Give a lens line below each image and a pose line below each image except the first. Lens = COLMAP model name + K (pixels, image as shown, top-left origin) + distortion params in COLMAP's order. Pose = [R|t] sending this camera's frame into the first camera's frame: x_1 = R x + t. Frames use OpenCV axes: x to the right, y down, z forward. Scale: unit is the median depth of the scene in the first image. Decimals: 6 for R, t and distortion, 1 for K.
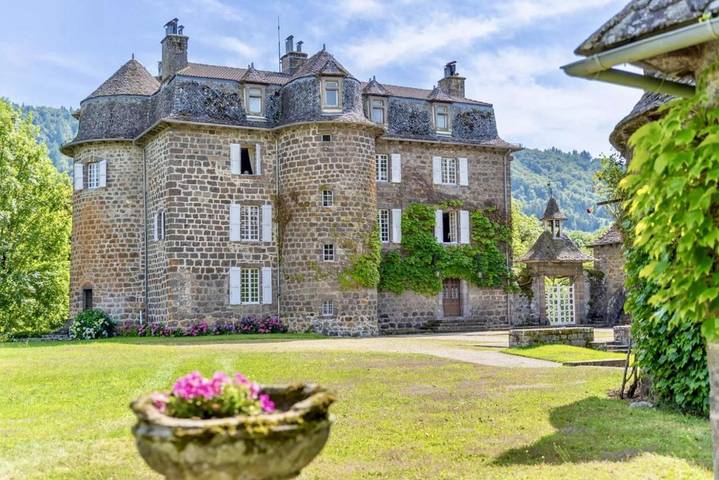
lens RADIAL K [[947.2, 0, 359.8], [0, 947.2, 238.4], [0, 0, 1]] dist [-0.013366, 0.000000]
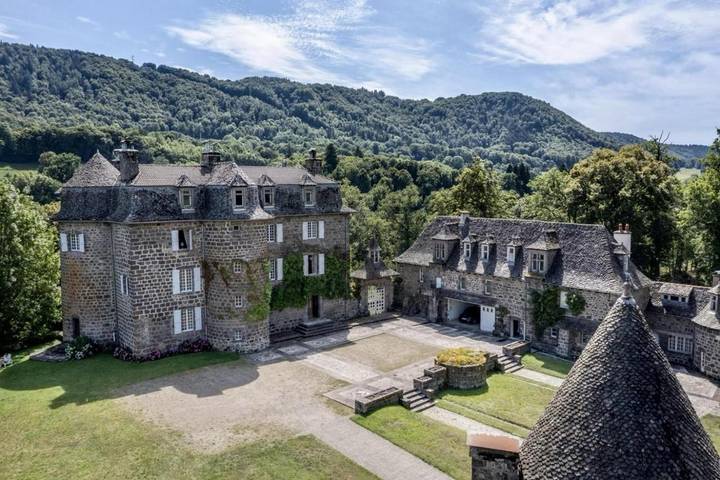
lens RADIAL K [[576.9, 0, 359.6], [0, 576.9, 241.9], [0, 0, 1]] dist [-0.016651, -0.006517]
pose [[0.979318, -0.007818, 0.202174, -0.027672], [-0.030498, 0.982132, 0.185707, -0.259550], [-0.200013, -0.188032, 0.961581, 0.047882]]
